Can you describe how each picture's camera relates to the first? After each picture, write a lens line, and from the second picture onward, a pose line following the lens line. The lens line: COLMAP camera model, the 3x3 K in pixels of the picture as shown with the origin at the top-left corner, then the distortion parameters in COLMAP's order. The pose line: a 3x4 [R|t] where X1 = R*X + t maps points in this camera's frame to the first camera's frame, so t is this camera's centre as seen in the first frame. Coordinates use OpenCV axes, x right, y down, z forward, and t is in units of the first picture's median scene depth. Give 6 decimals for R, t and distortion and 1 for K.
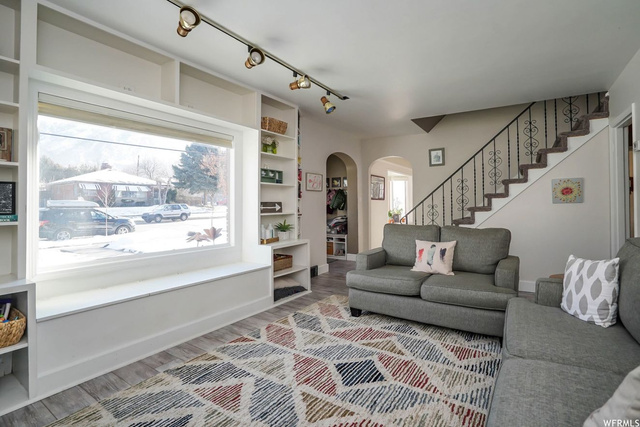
lens RADIAL K [[313.5, 0, 314.8], [0, 313.5, 207.0], [0, 0, 1]] dist [-0.027649, 0.000368]
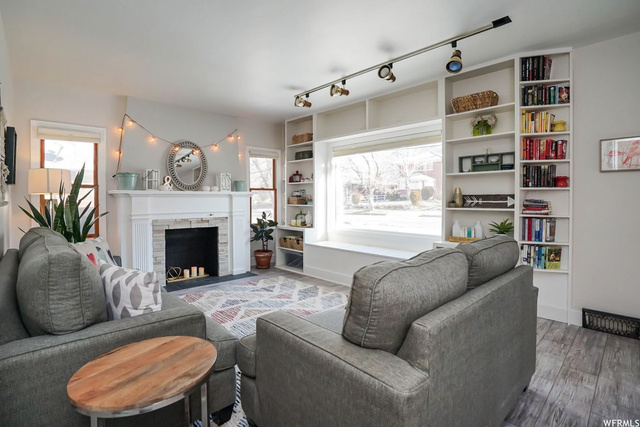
lens RADIAL K [[313.5, 0, 325.1], [0, 313.5, 200.1], [0, 0, 1]] dist [-0.027649, 0.000368]
pose [[-0.190594, 0.009399, -0.981624, 1.242705], [-0.005595, 0.999928, 0.010661, -0.013666], [0.981653, 0.007525, -0.190528, 1.280084]]
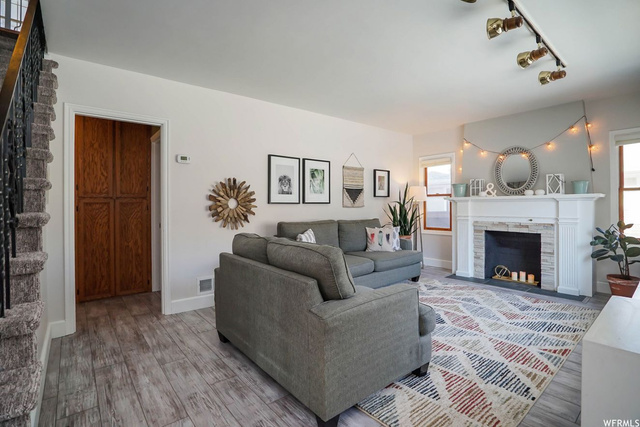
lens RADIAL K [[313.5, 0, 324.6], [0, 313.5, 211.3], [0, 0, 1]] dist [-0.027649, 0.000368]
pose [[-0.967601, 0.005931, 0.252416, 0.214272], [0.012810, 0.999590, 0.025619, -0.011842], [-0.252161, 0.028023, -0.967280, 2.254748]]
